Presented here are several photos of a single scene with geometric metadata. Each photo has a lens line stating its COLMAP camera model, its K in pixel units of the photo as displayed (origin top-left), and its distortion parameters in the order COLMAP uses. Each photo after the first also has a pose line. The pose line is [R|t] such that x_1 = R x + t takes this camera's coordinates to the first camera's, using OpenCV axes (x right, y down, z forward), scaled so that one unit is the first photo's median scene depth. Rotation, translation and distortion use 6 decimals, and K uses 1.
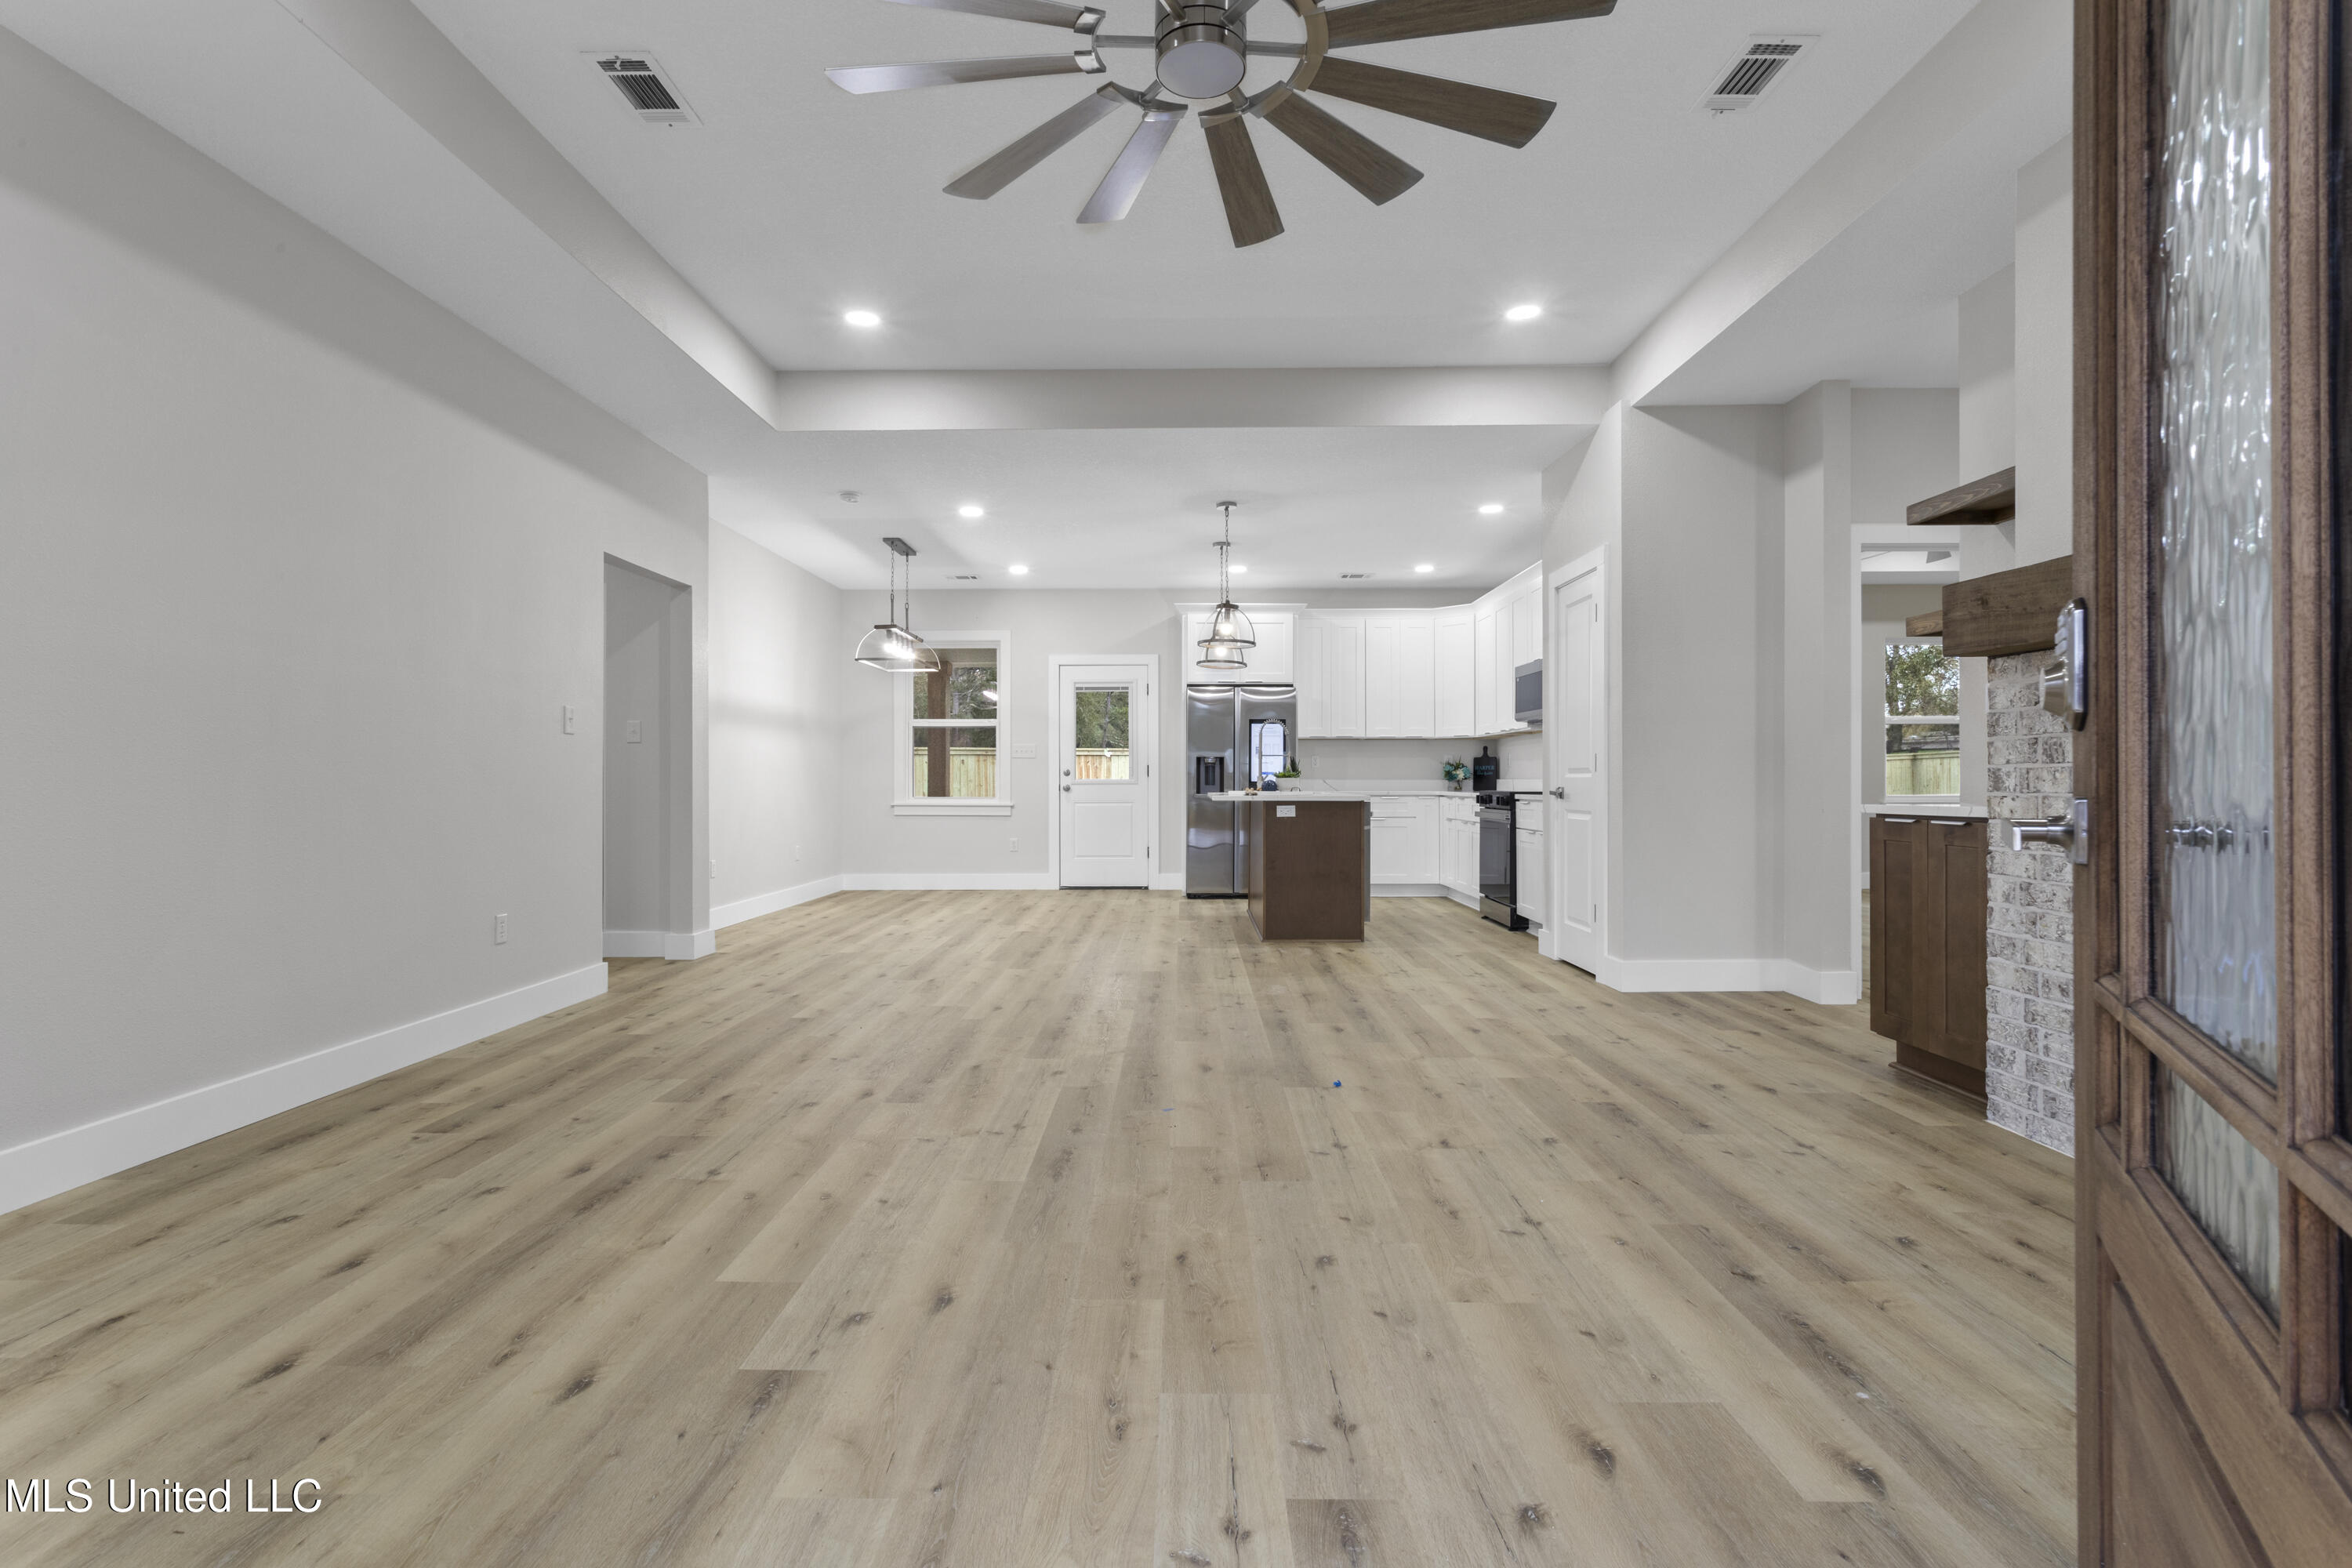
lens RADIAL K [[1110.8, 0, 1172.1], [0, 1110.8, 766.4], [0, 0, 1]] dist [-0.000039, 0.000689]
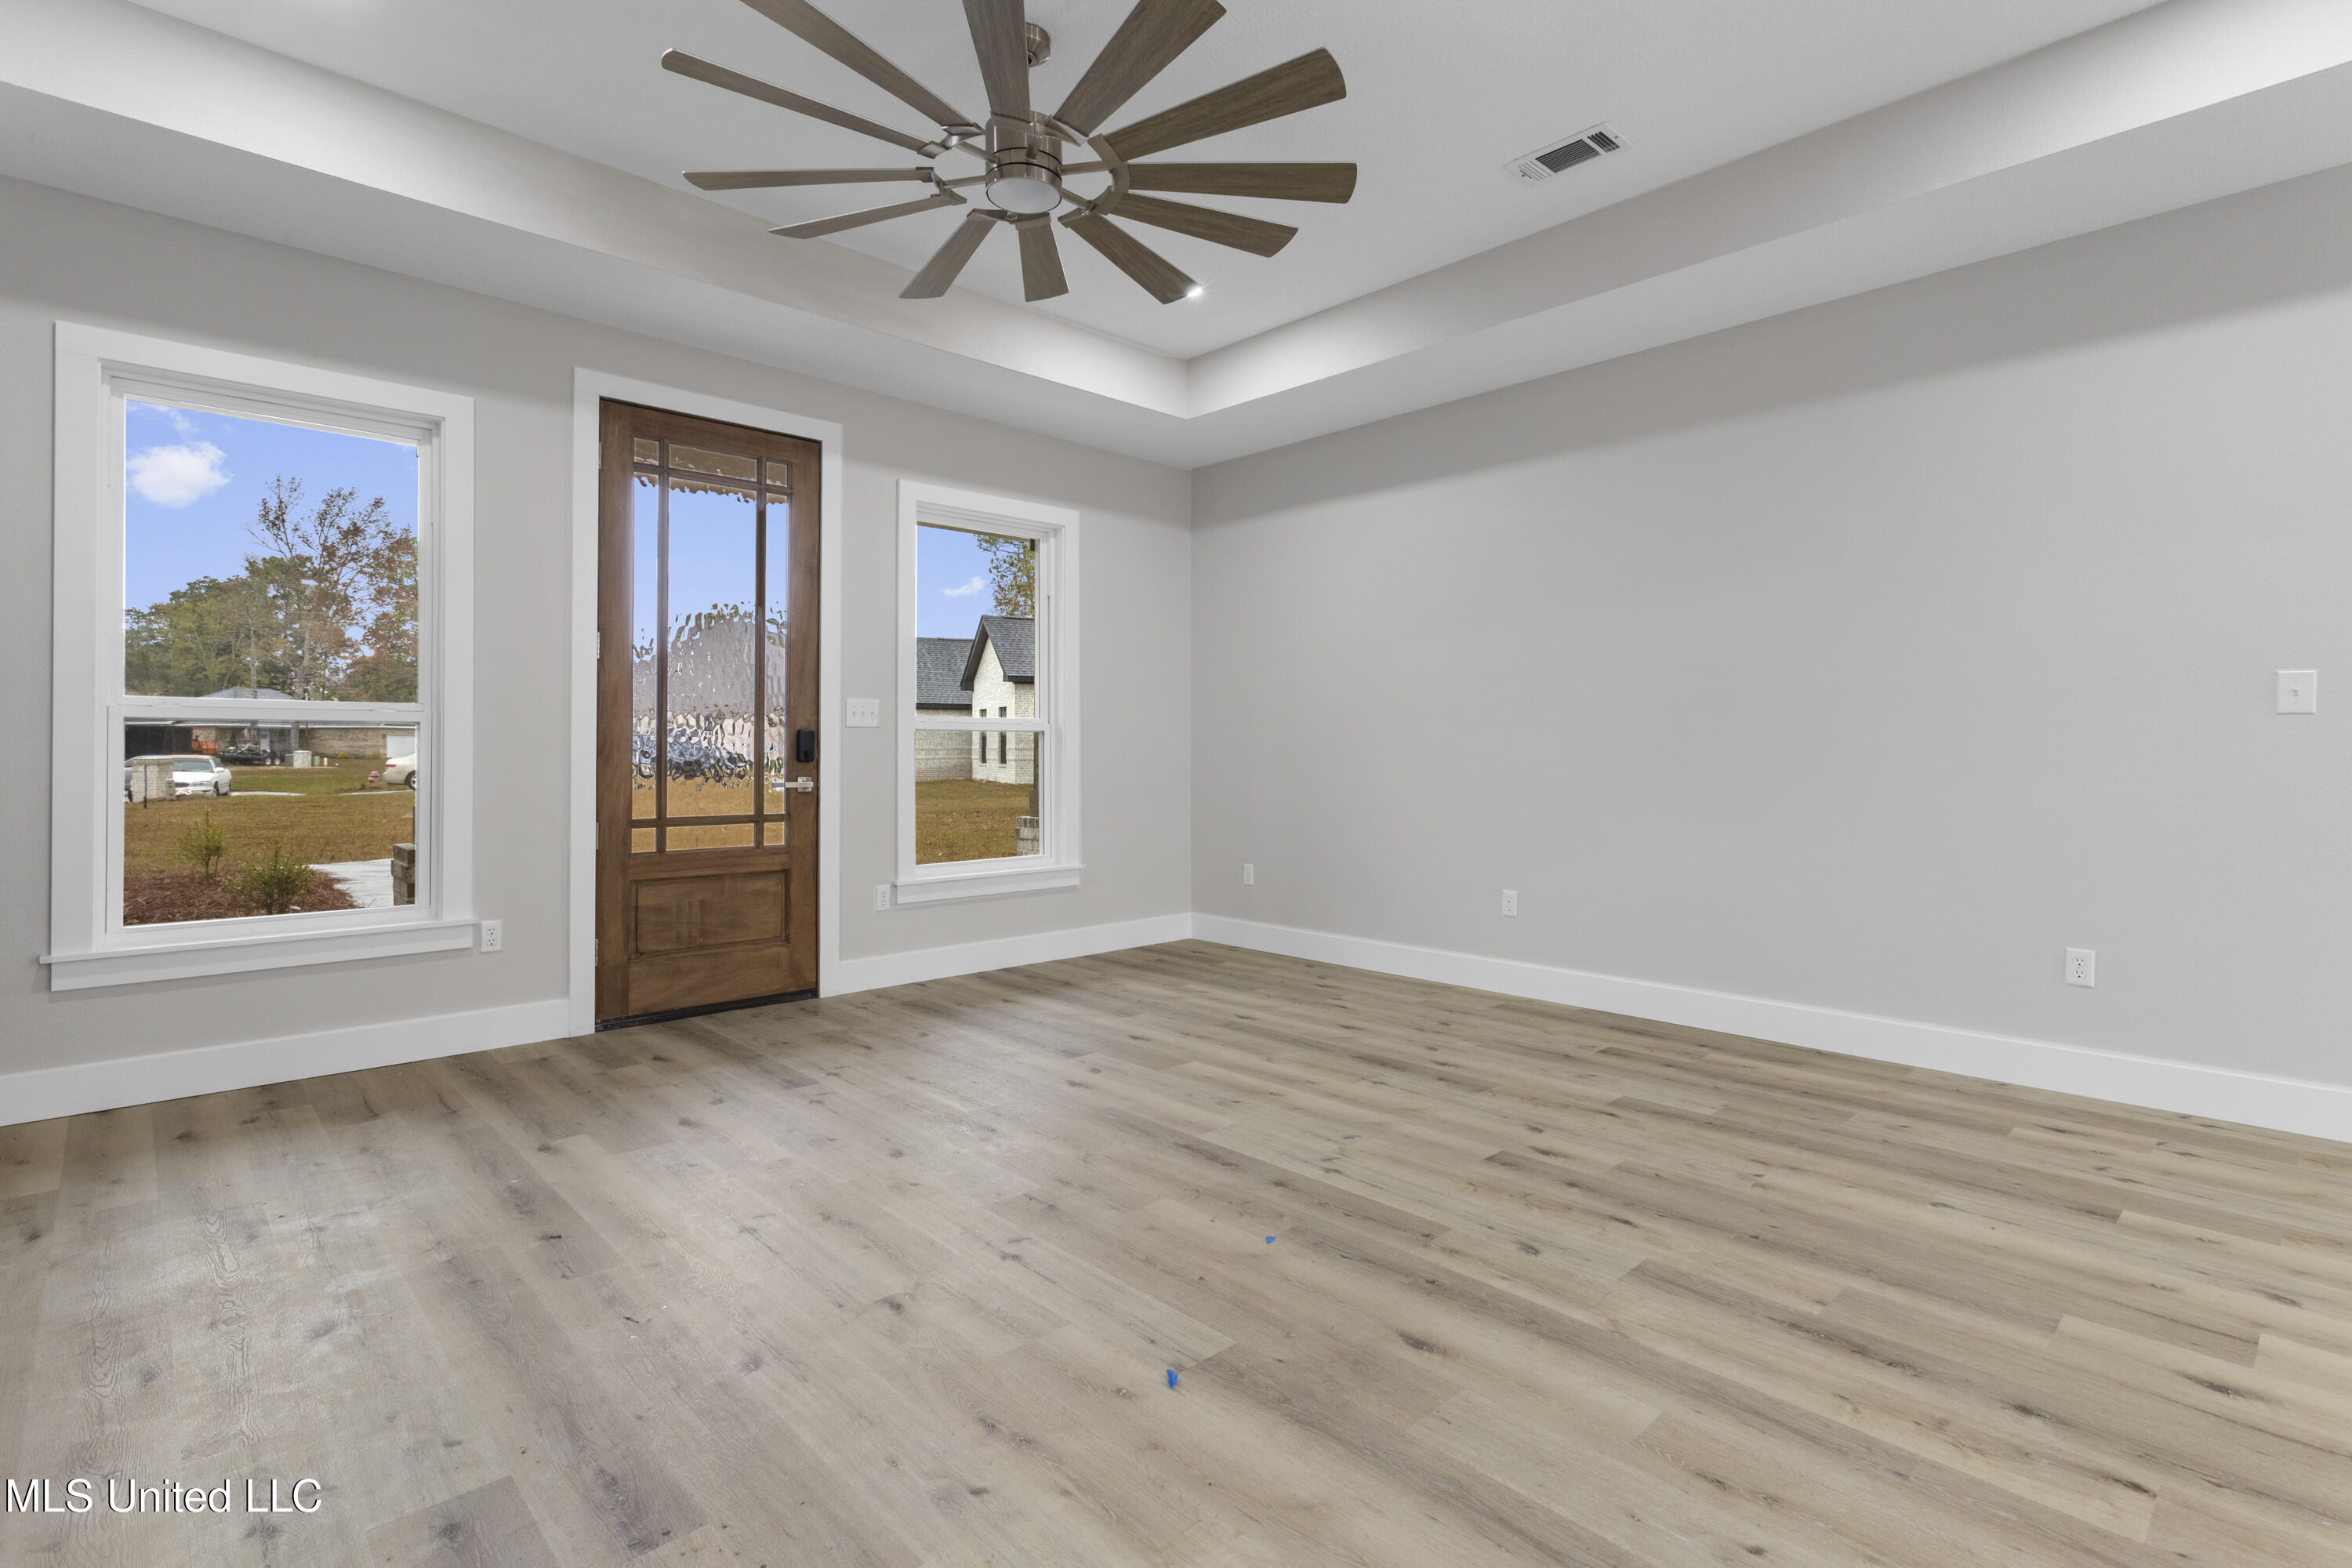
lens RADIAL K [[1121.3, 0, 1173.7], [0, 1121.3, 753.2], [0, 0, 1]] dist [-0.000028, 0.000043]
pose [[-0.722457, 0.002762, -0.691410, 0.635559], [0.009494, 0.999937, -0.005927, -0.013099], [0.691351, -0.010846, -0.722438, 1.704333]]
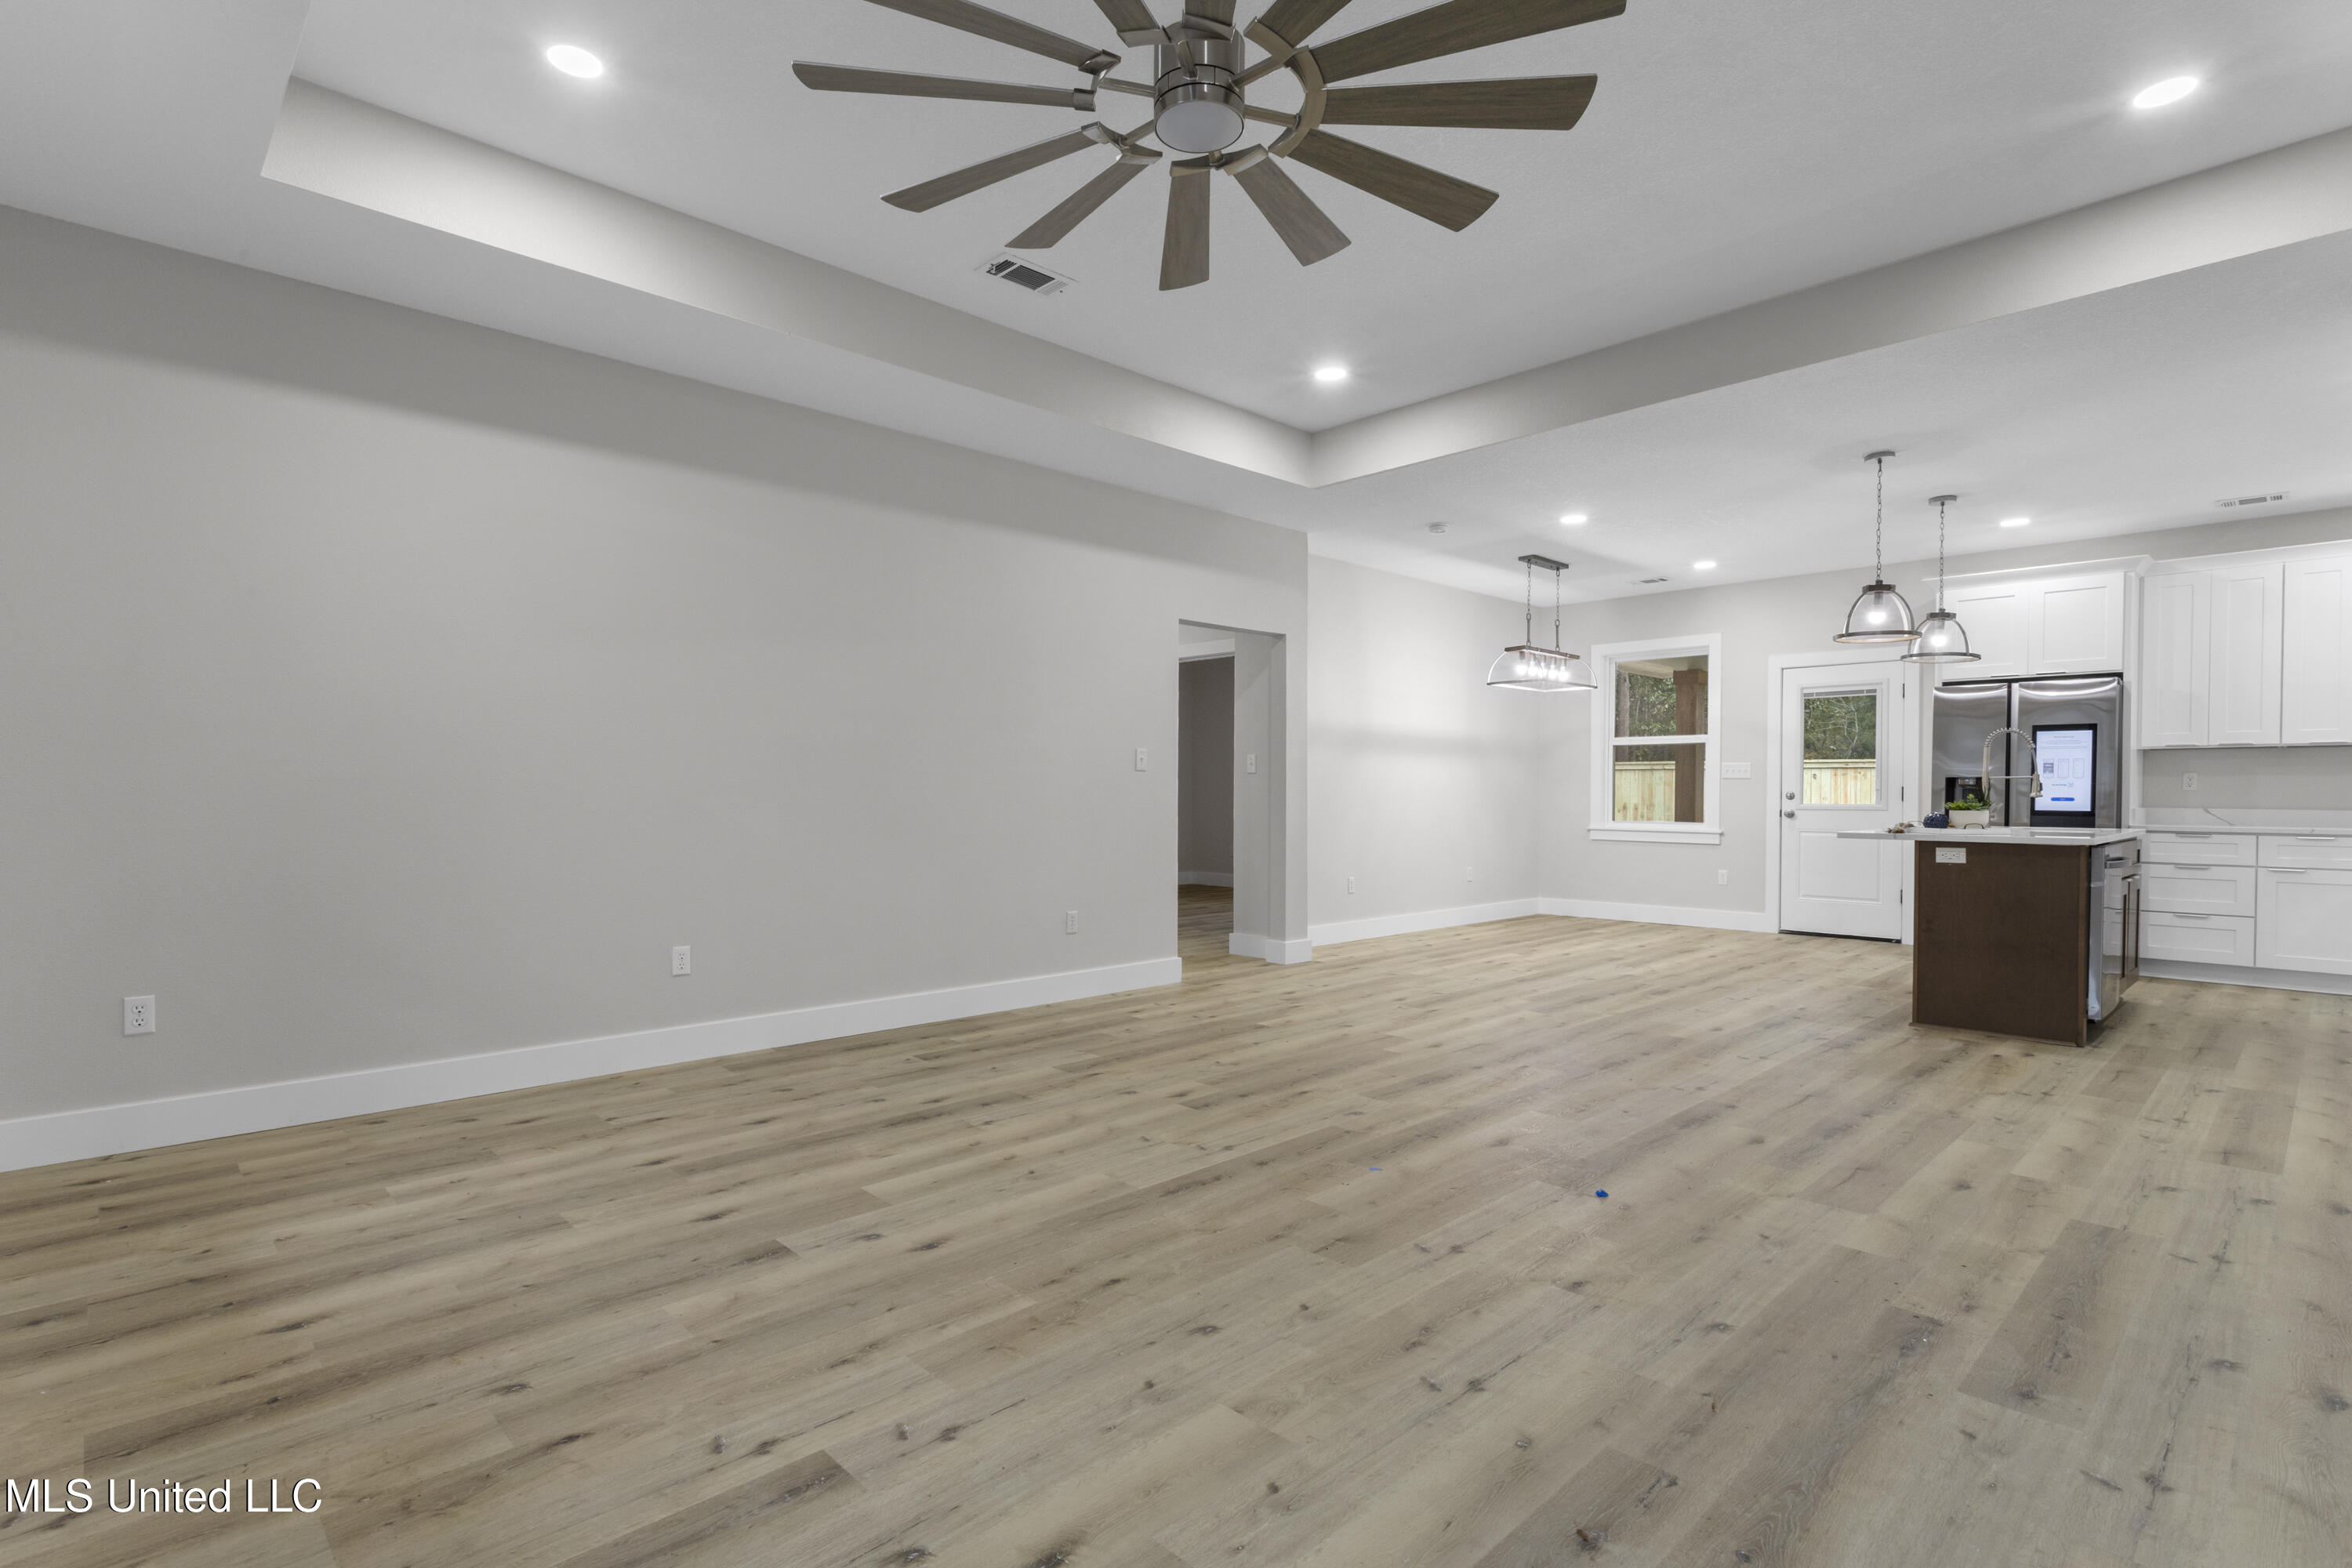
lens RADIAL K [[1128.8, 0, 1163.4], [0, 1128.8, 796.3], [0, 0, 1]] dist [0.000103, 0.001391]
pose [[0.698254, 0.005943, -0.715826, 0.640649], [0.006089, 0.999880, 0.014241, -0.031187], [0.715825, -0.014302, 0.698134, 0.221181]]
